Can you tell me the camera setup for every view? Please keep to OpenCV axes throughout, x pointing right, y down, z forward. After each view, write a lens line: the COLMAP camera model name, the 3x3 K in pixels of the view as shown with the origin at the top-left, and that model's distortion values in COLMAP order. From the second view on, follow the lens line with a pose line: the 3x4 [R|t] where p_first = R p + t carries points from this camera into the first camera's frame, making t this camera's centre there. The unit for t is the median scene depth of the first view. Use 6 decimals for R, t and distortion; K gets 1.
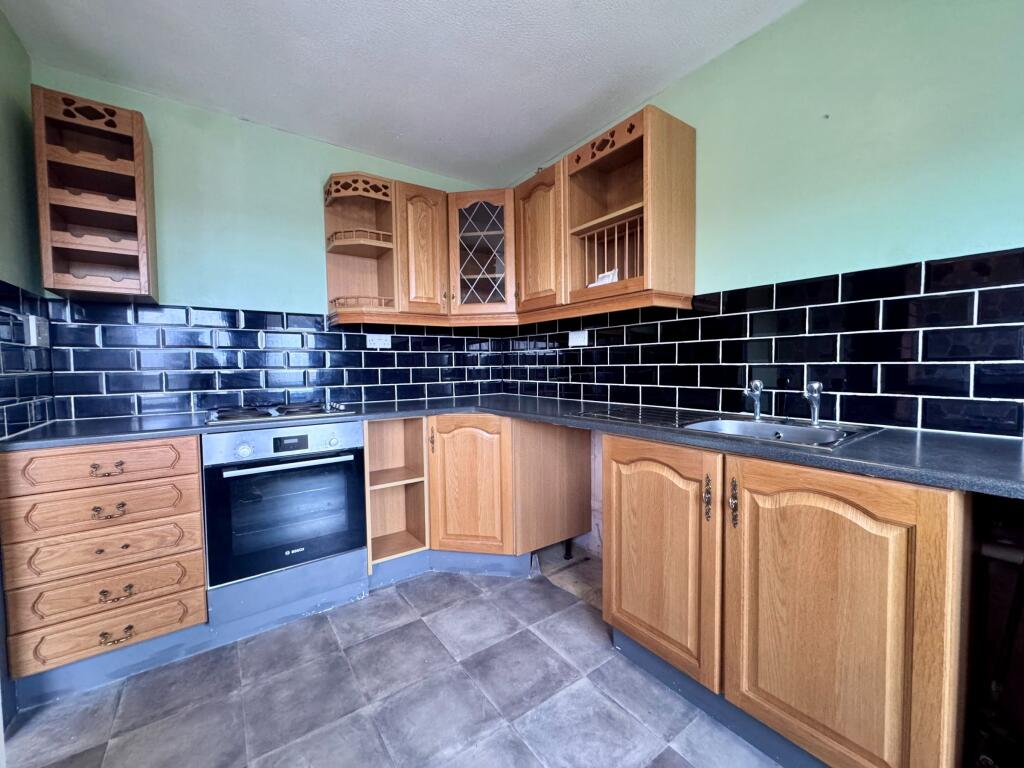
lens RADIAL K [[411.1, 0, 510.6], [0, 411.1, 382.7], [0, 0, 1]] dist [-0.002229, 0.000633]
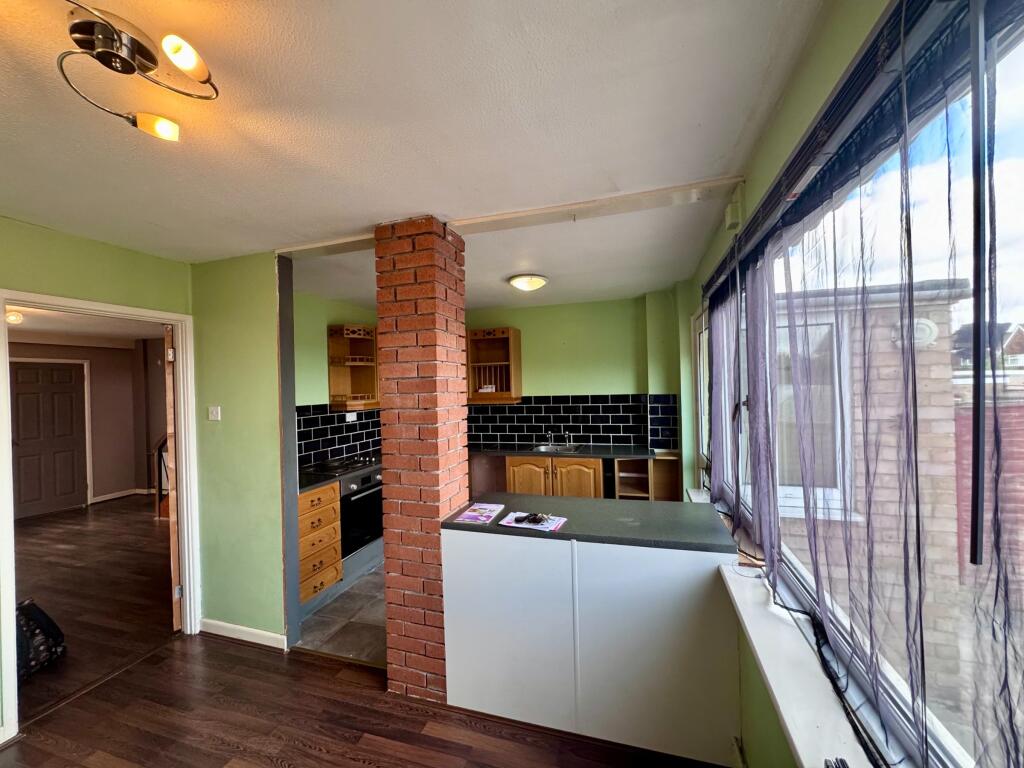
lens RADIAL K [[411.1, 0, 511.0], [0, 411.1, 384.6], [0, 0, 1]] dist [-0.002229, 0.000633]
pose [[0.797952, -0.009550, 0.602646, -1.189354], [0.043796, 0.998150, -0.042172, -0.197609], [-0.601128, 0.060045, 0.796894, -1.010968]]
